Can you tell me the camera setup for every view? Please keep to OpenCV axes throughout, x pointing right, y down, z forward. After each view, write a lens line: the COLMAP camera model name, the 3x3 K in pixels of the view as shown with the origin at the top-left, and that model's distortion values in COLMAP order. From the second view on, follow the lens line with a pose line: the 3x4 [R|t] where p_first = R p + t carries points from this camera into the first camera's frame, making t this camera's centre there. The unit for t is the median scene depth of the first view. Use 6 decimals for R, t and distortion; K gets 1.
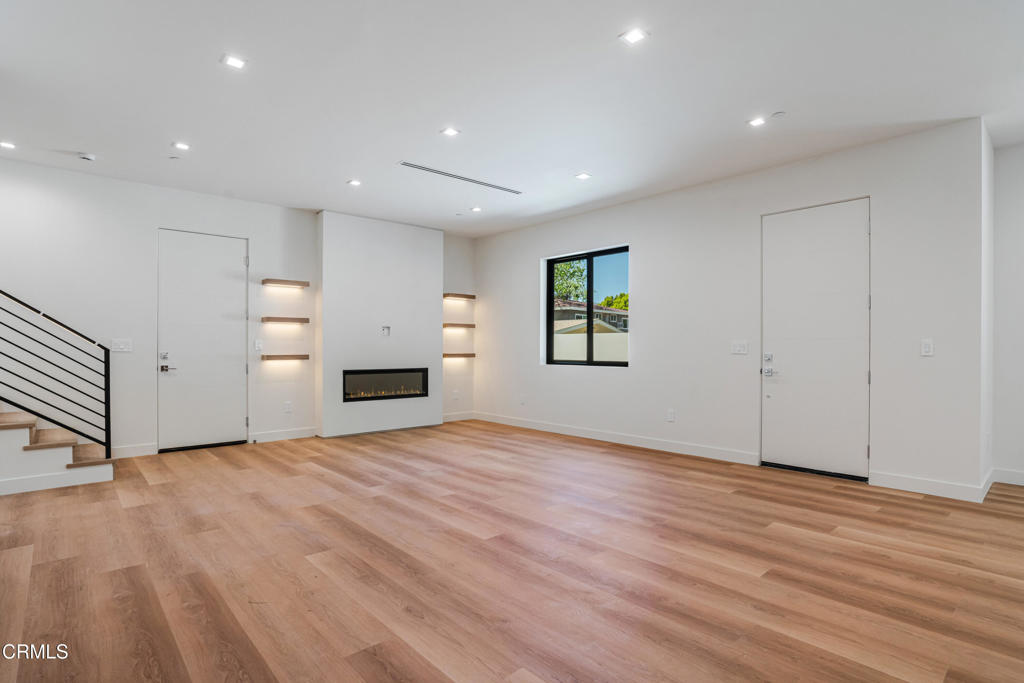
lens RADIAL K [[502.5, 0, 513.5], [0, 502.5, 348.5], [0, 0, 1]] dist [-0.025972, 0.003537]
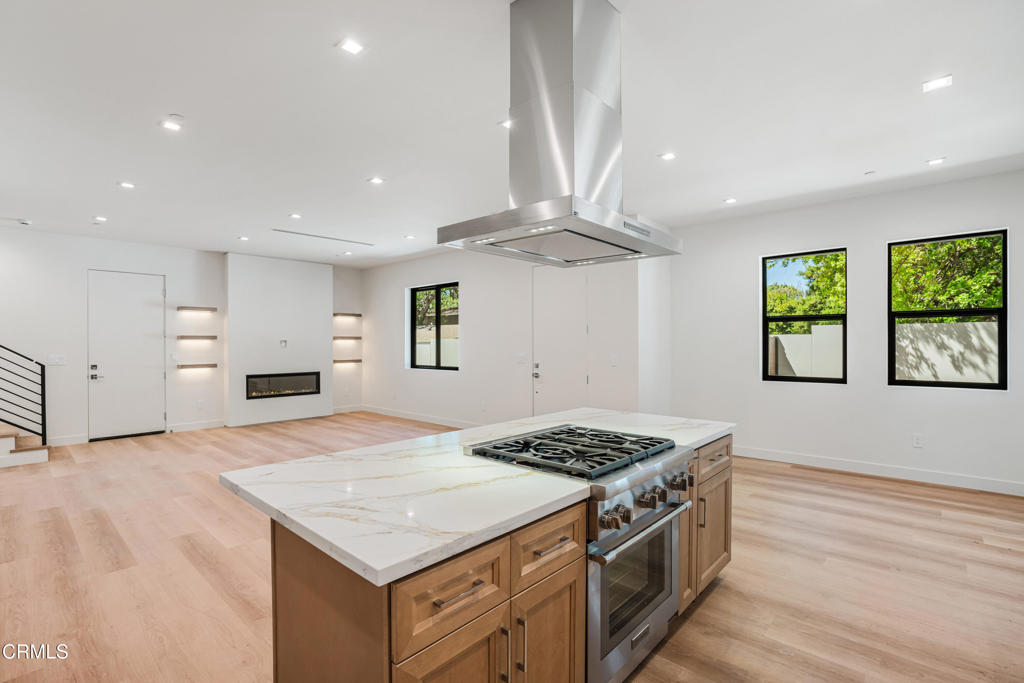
lens RADIAL K [[470.8, 0, 506.7], [0, 470.8, 341.6], [0, 0, 1]] dist [0.003233, 0.000256]
pose [[0.997266, -0.006125, 0.073643, 0.275330], [0.006359, 0.999975, -0.002942, -0.039940], [-0.073623, 0.003402, 0.997280, -0.303713]]
